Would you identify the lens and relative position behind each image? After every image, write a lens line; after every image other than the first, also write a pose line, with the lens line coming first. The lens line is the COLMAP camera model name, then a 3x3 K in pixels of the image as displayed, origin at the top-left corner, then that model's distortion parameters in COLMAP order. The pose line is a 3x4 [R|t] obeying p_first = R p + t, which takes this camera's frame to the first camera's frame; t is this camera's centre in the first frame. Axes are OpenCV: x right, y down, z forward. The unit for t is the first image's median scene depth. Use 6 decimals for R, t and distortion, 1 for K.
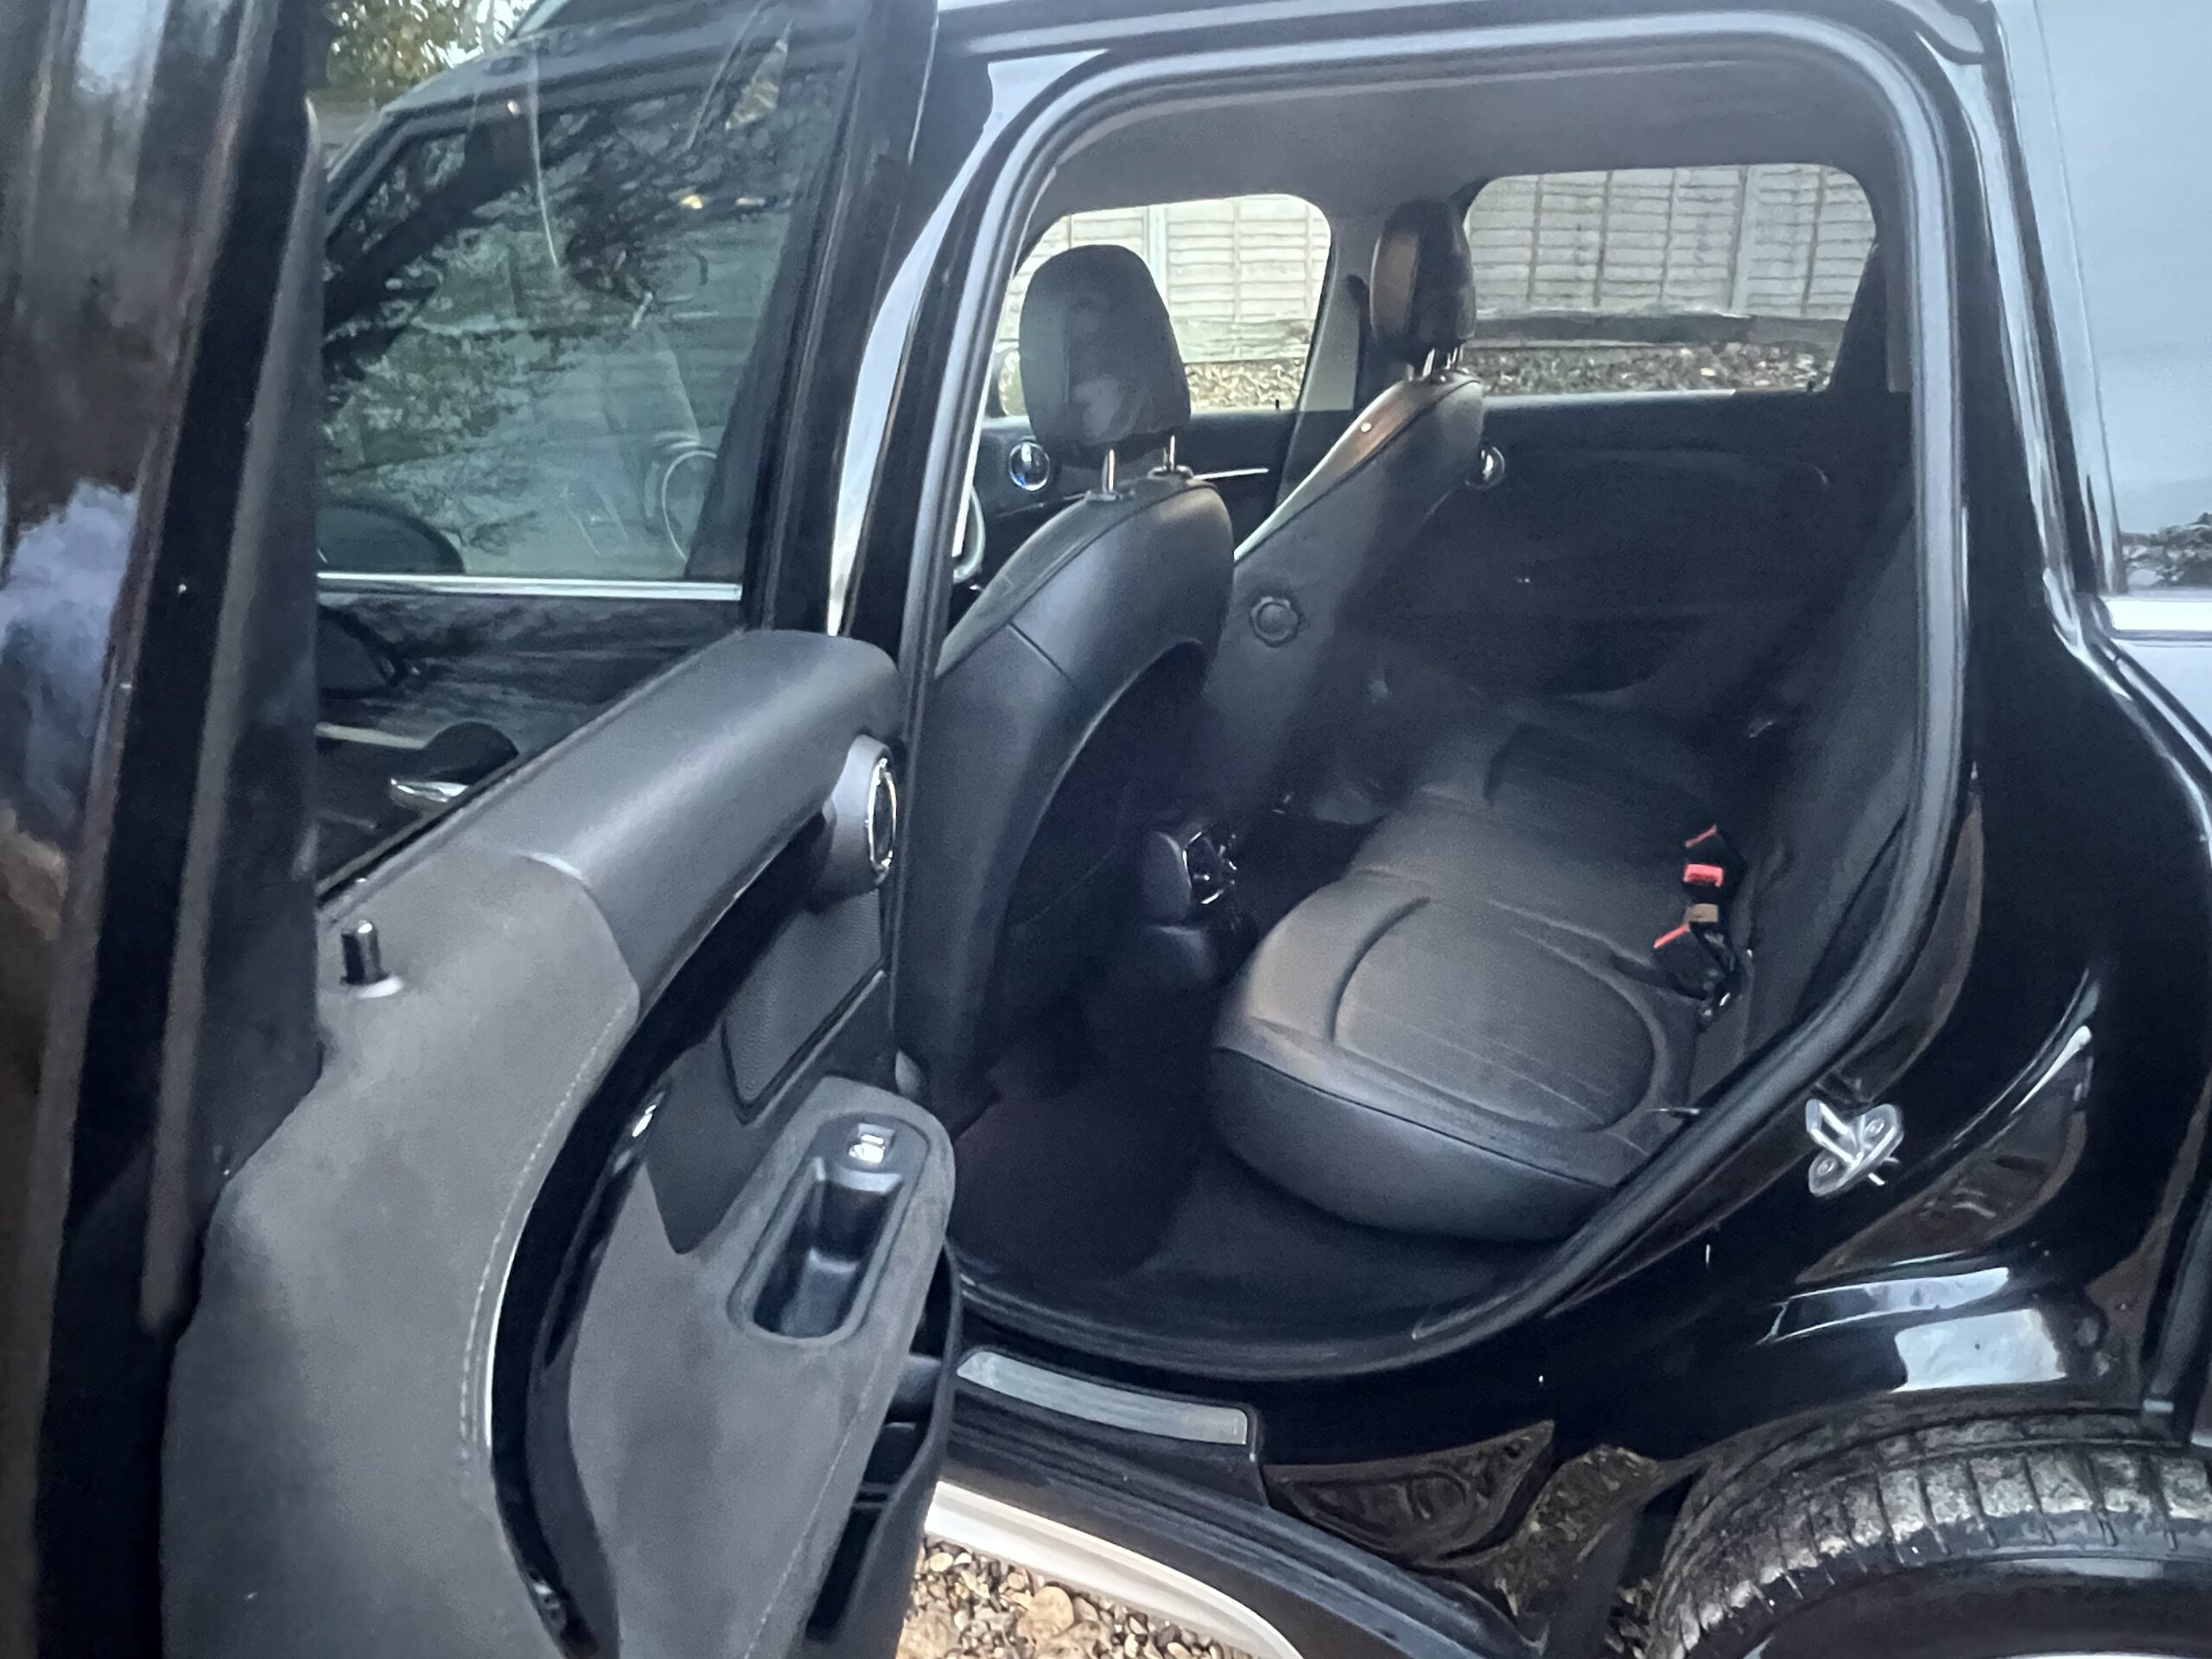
lens RADIAL K [[1388.6, 0, 1093.2], [0, 1388.6, 837.8], [0, 0, 1]] dist [-0.000069, -0.001454]
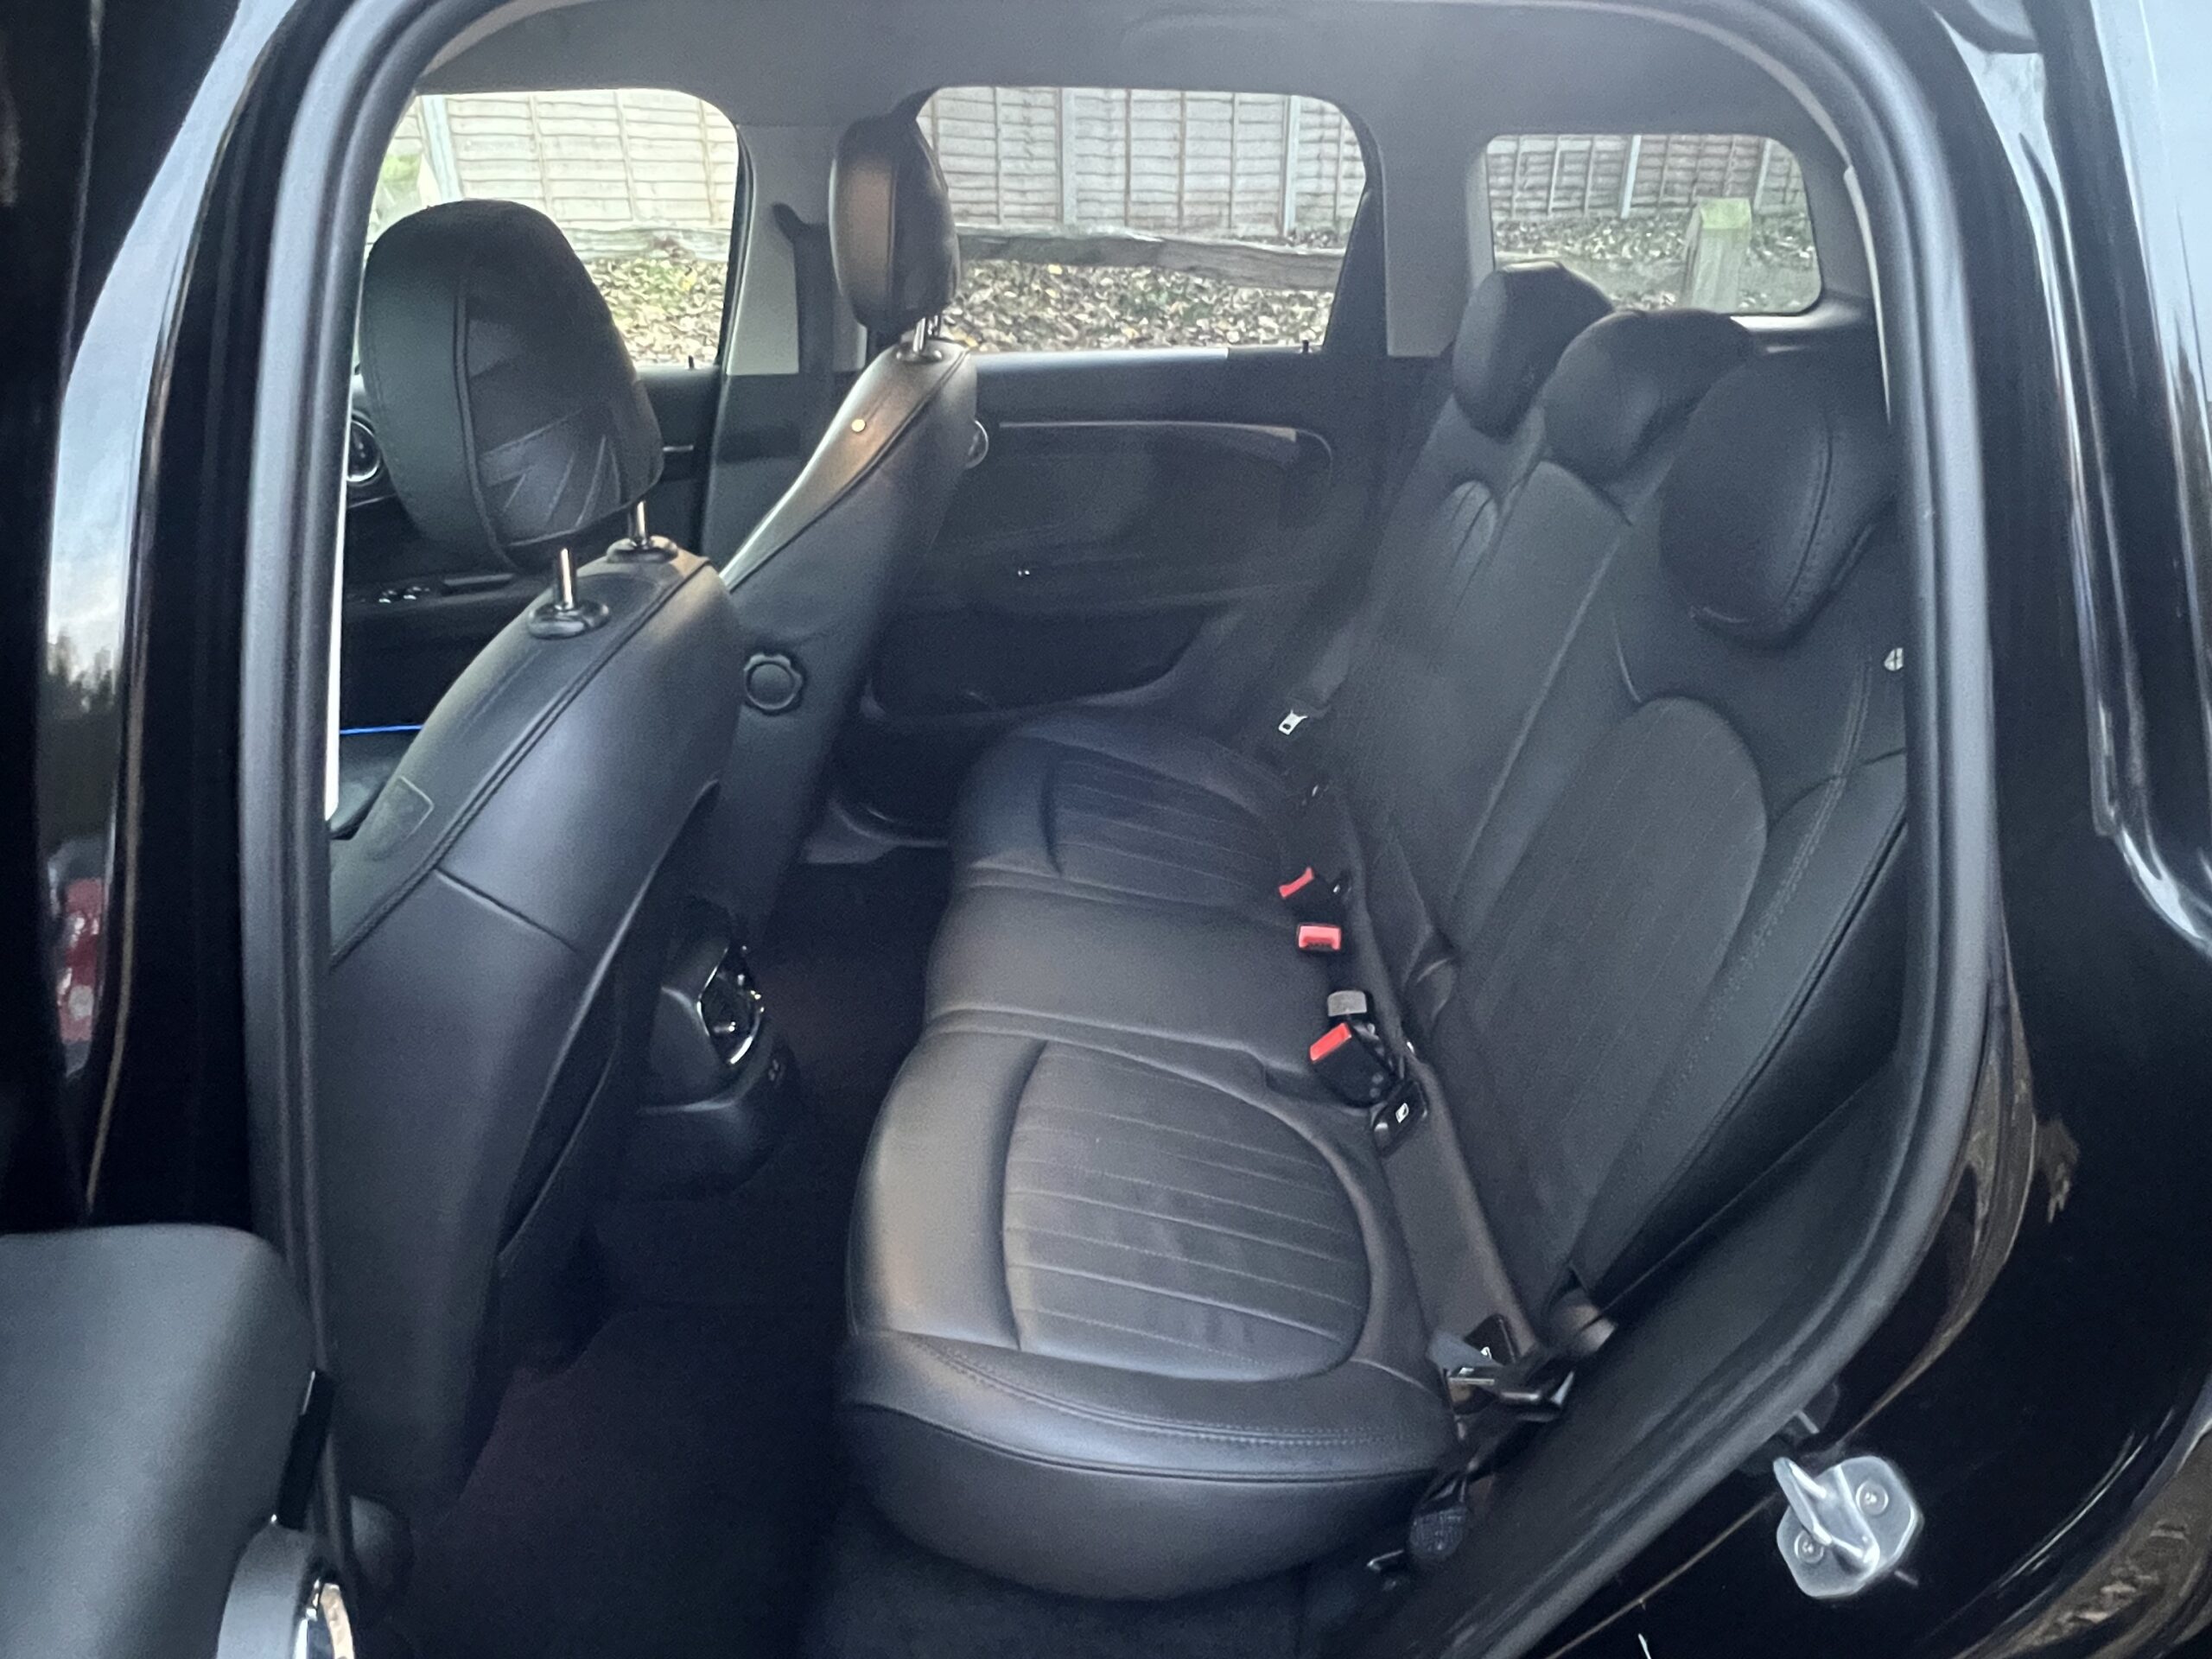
lens RADIAL K [[1388.6, 0, 1093.2], [0, 1388.6, 837.8], [0, 0, 1]] dist [-0.000069, -0.001454]
pose [[0.900200, -0.160910, 0.404658, -0.031445], [0.129251, 0.986082, 0.104579, -0.130832], [-0.415853, -0.041840, 0.908469, 0.235889]]
